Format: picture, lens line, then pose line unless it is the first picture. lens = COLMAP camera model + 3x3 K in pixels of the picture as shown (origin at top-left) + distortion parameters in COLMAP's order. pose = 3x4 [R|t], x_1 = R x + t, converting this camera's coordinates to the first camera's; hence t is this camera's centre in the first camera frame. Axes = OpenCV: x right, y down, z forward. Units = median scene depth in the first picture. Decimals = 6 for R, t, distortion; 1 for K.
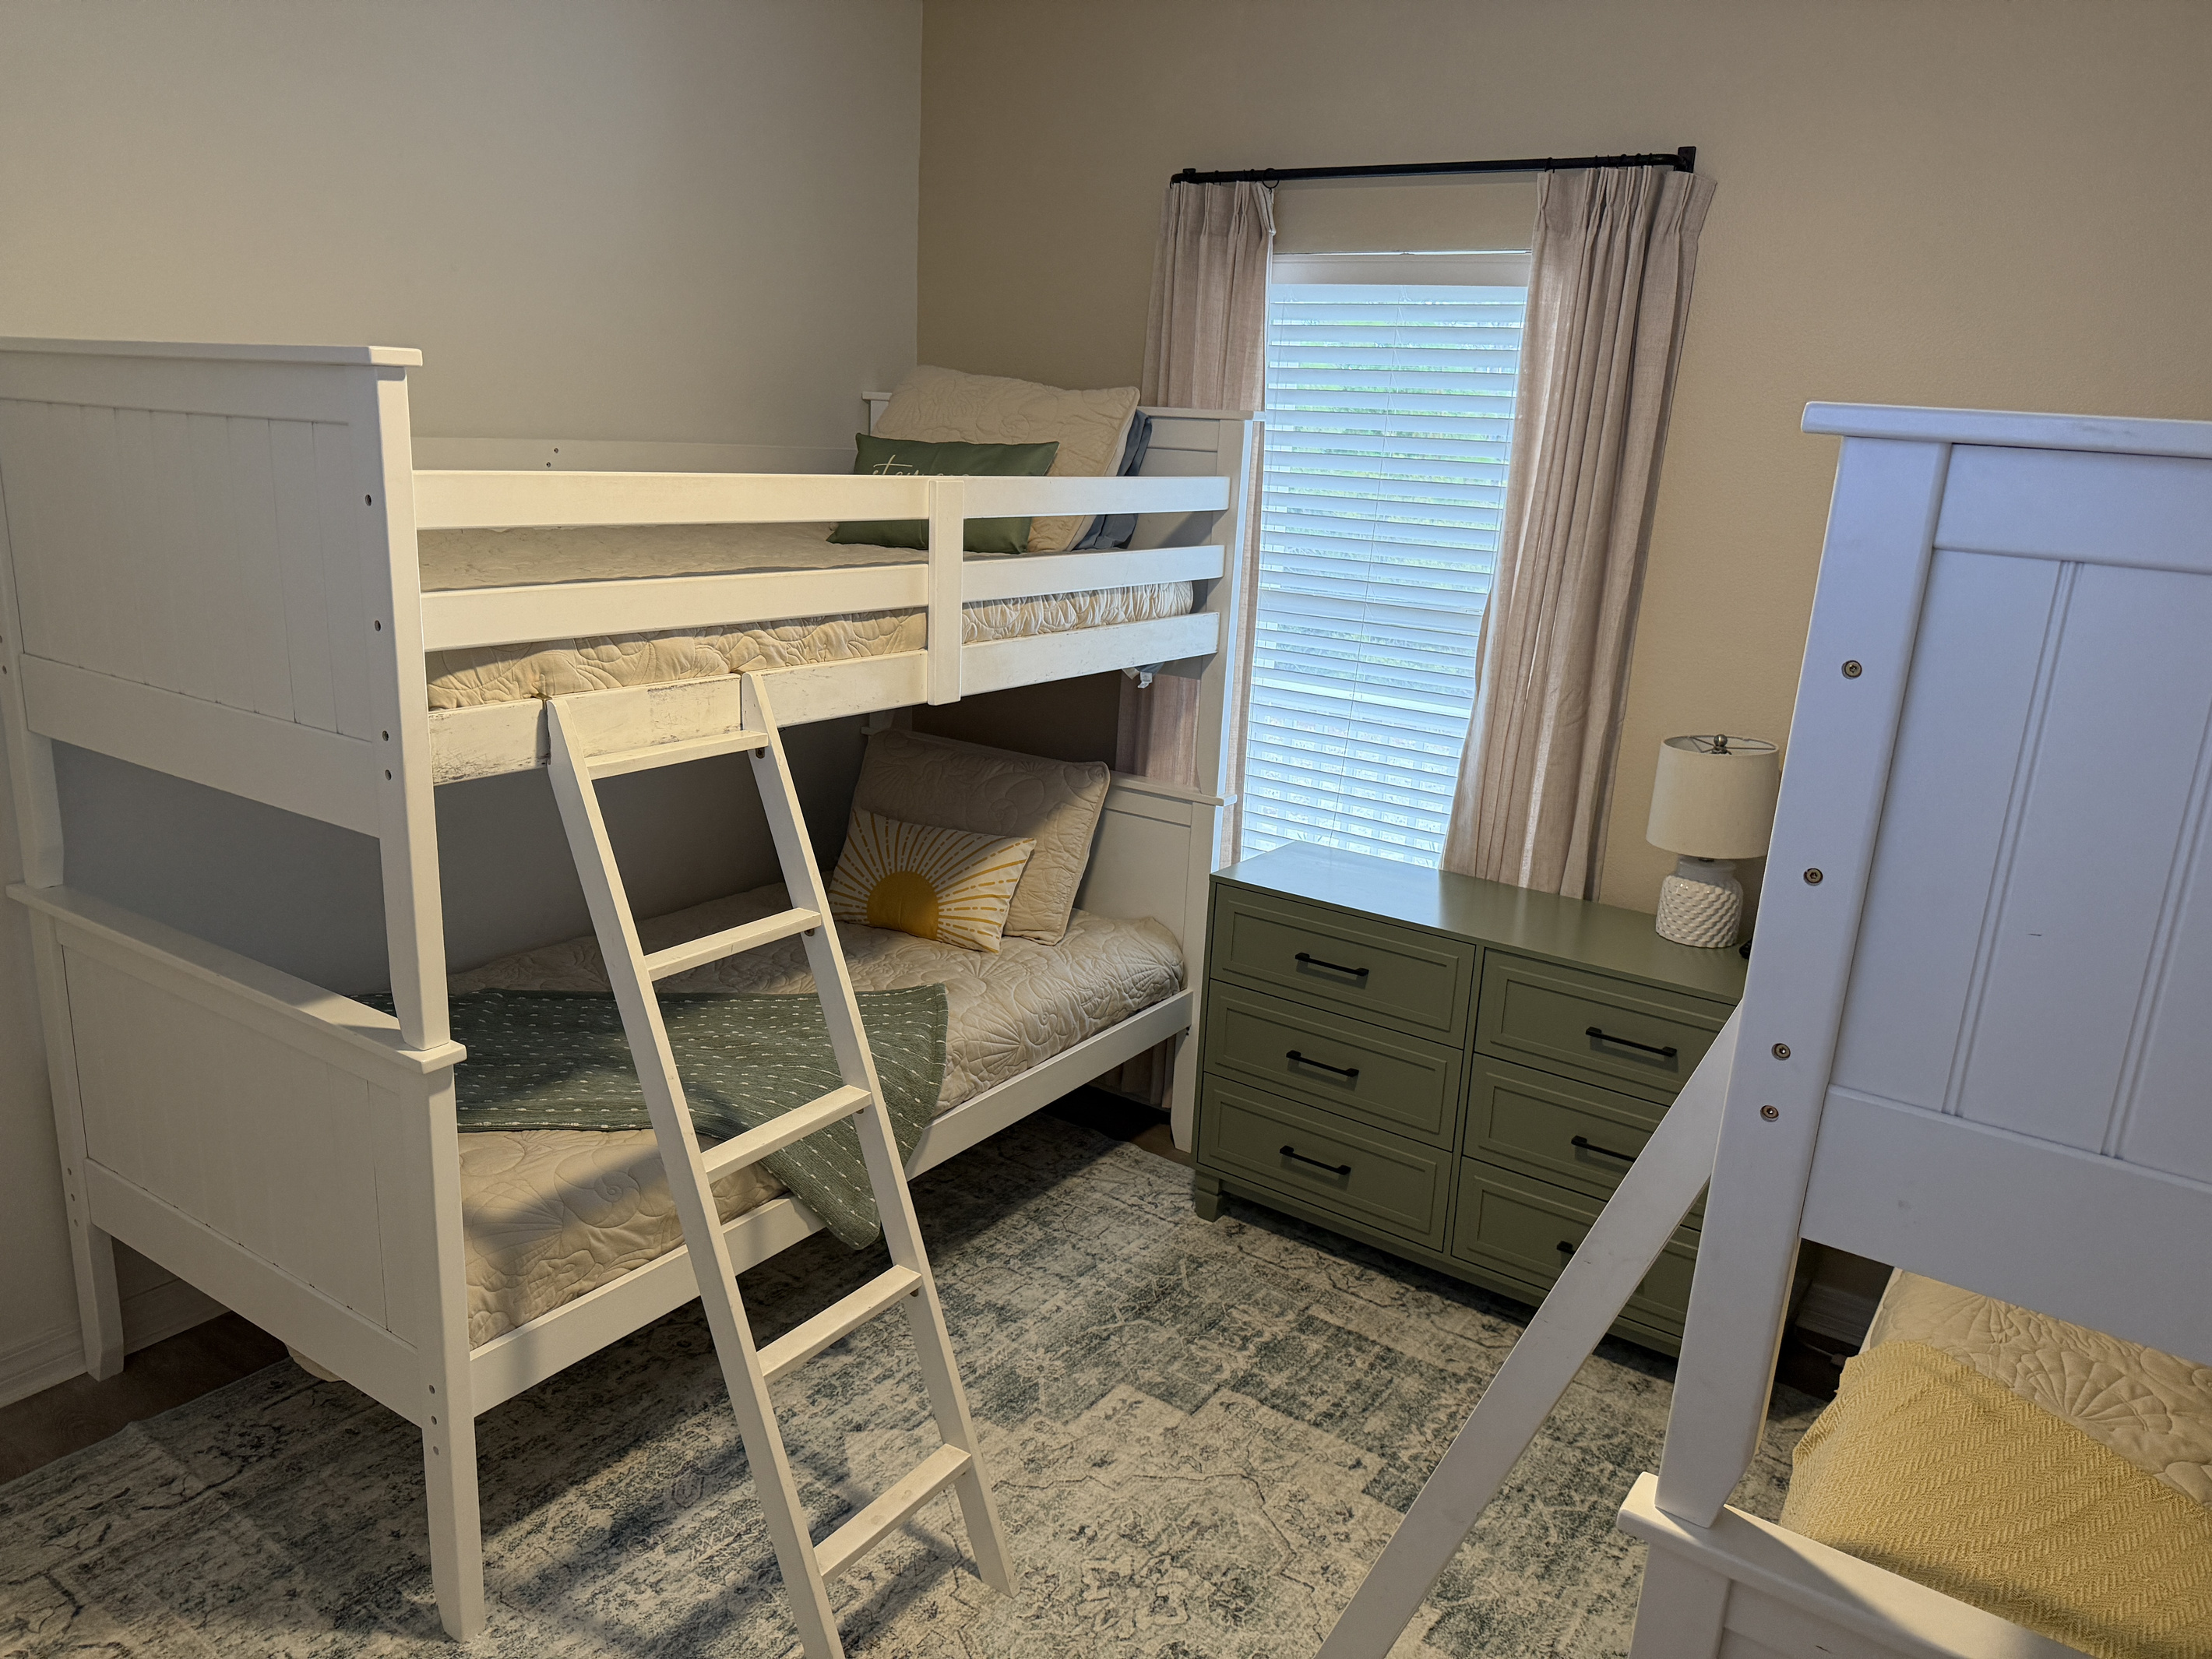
lens RADIAL K [[1573.6, 0, 1114.9], [0, 1573.6, 835.0], [0, 0, 1]] dist [-0.007633, -0.009648]
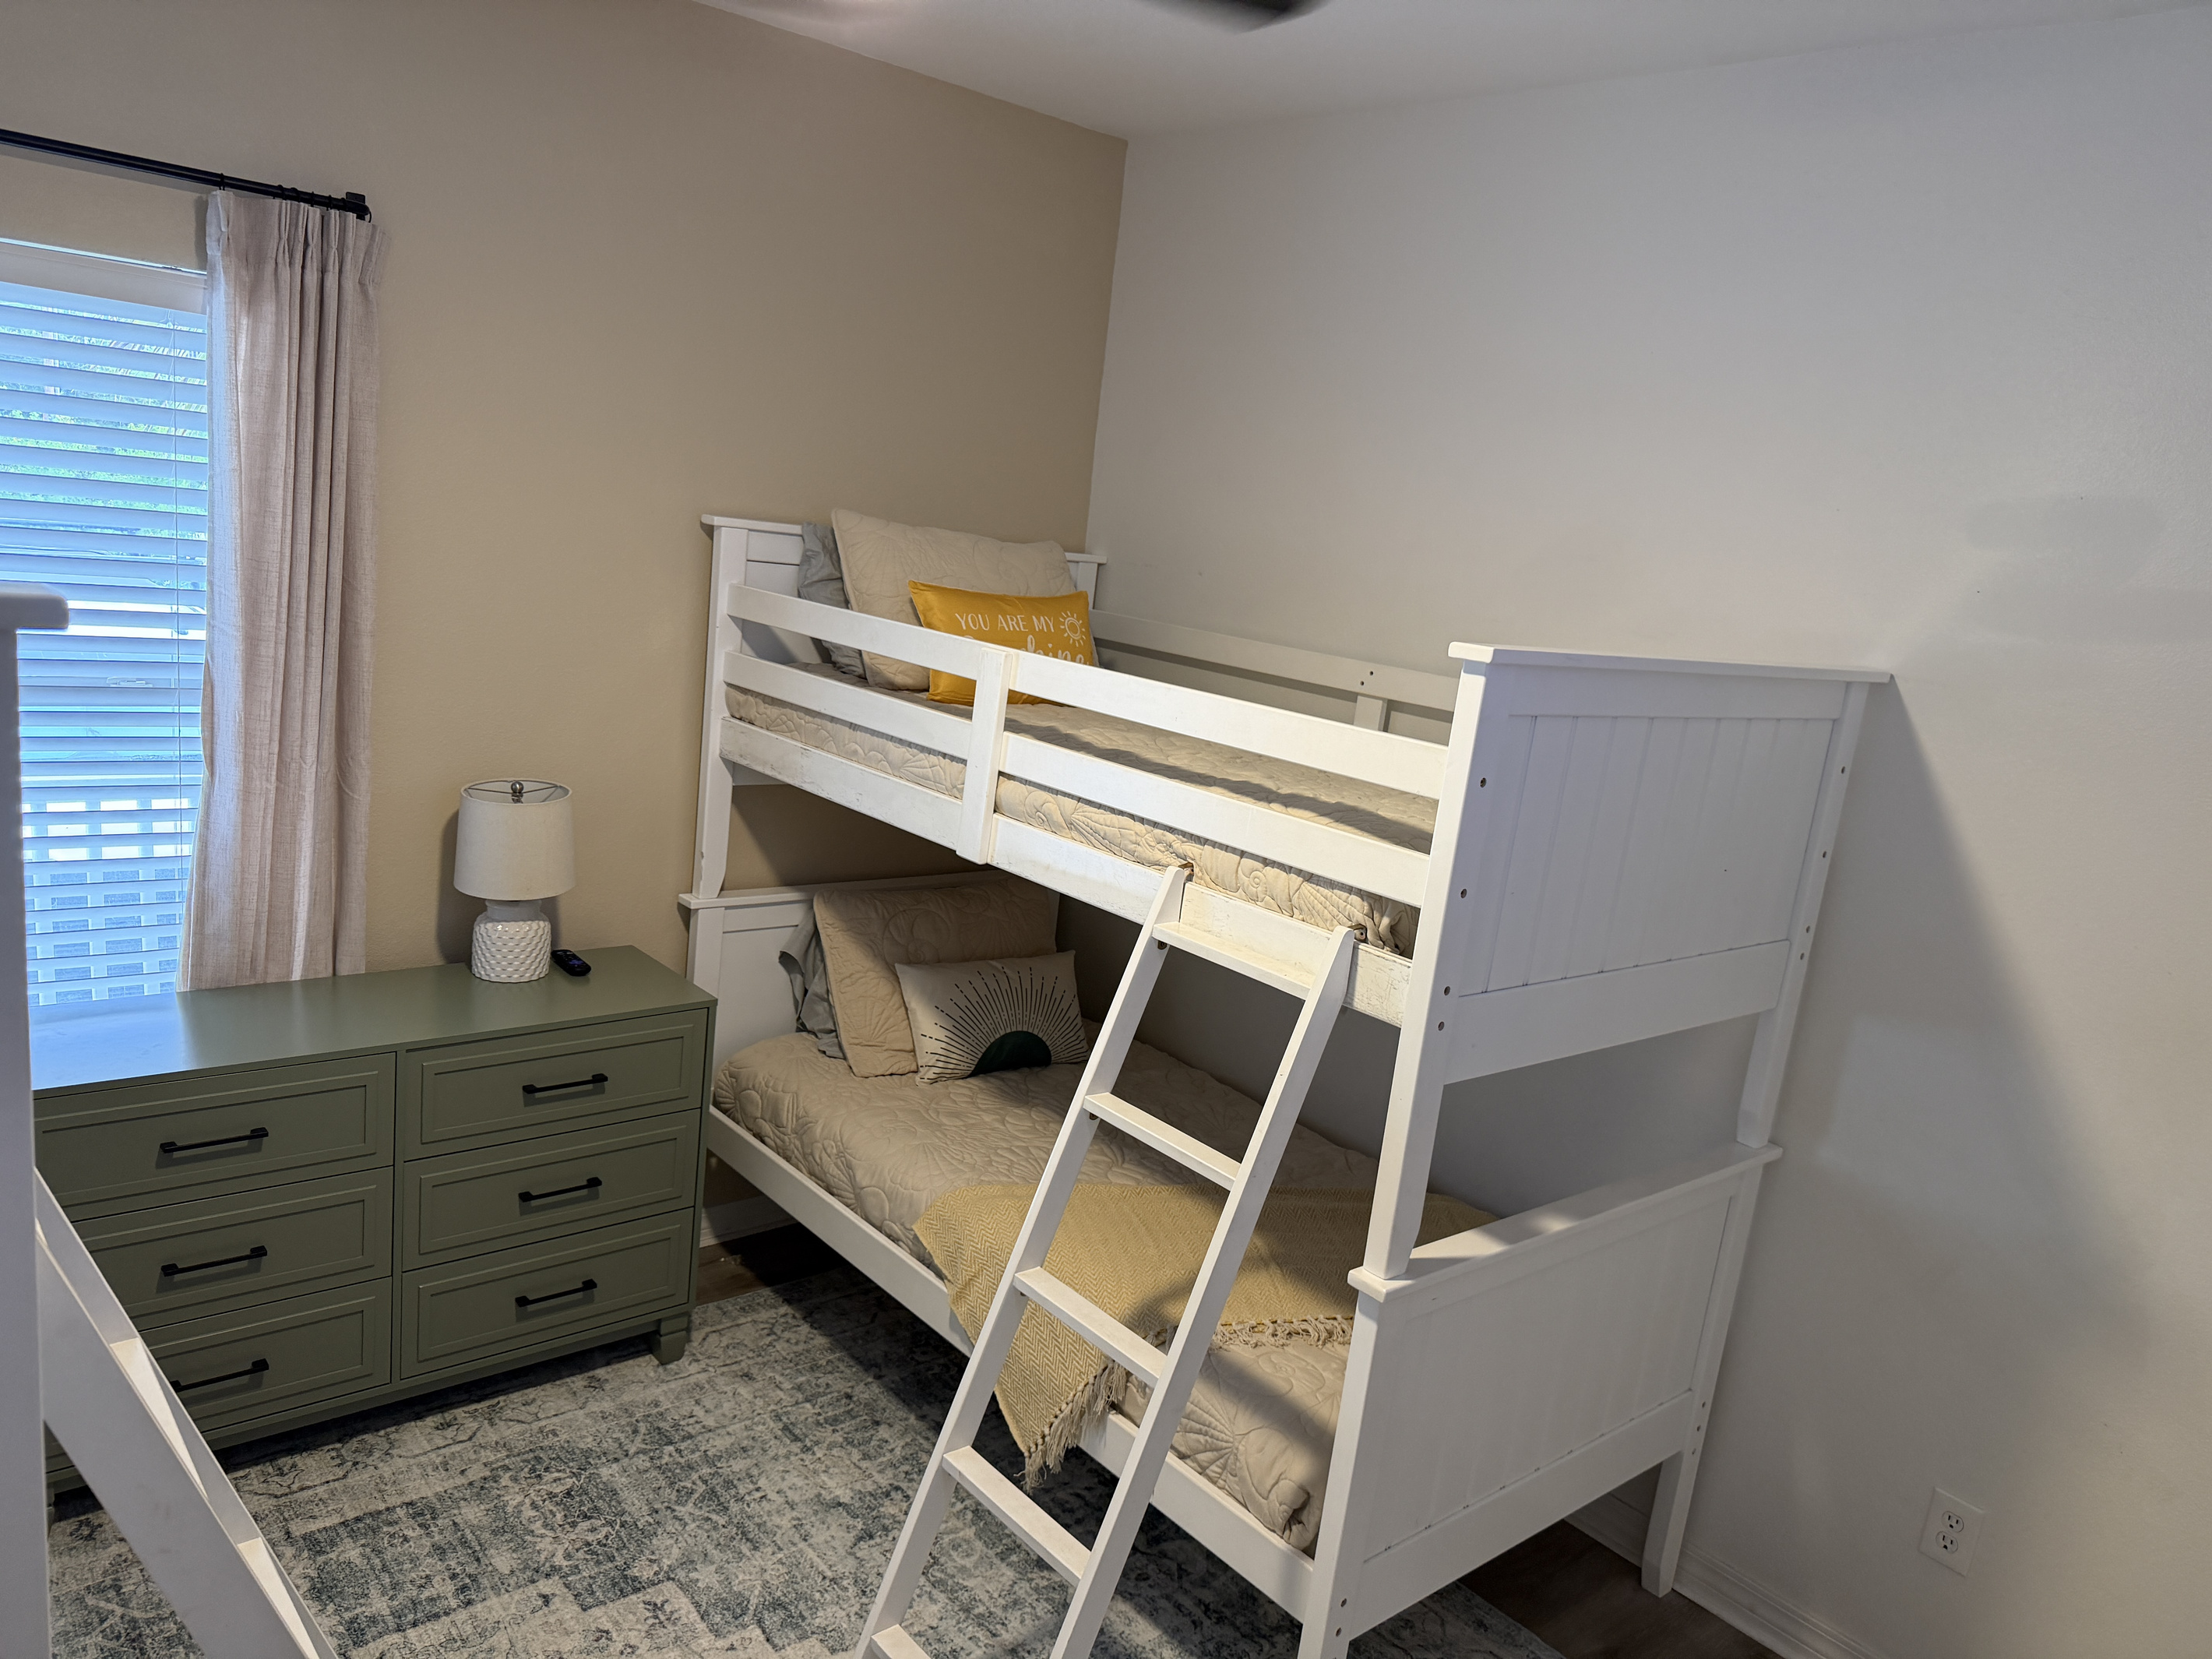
lens RADIAL K [[1573.6, 0, 1118.9], [0, 1573.6, 815.0], [0, 0, 1]] dist [-0.007633, -0.009648]
pose [[0.248500, -0.216669, 0.944088, -0.519633], [0.152851, 0.971221, 0.182663, -0.173495], [-0.956496, 0.098913, 0.274466, 0.328011]]
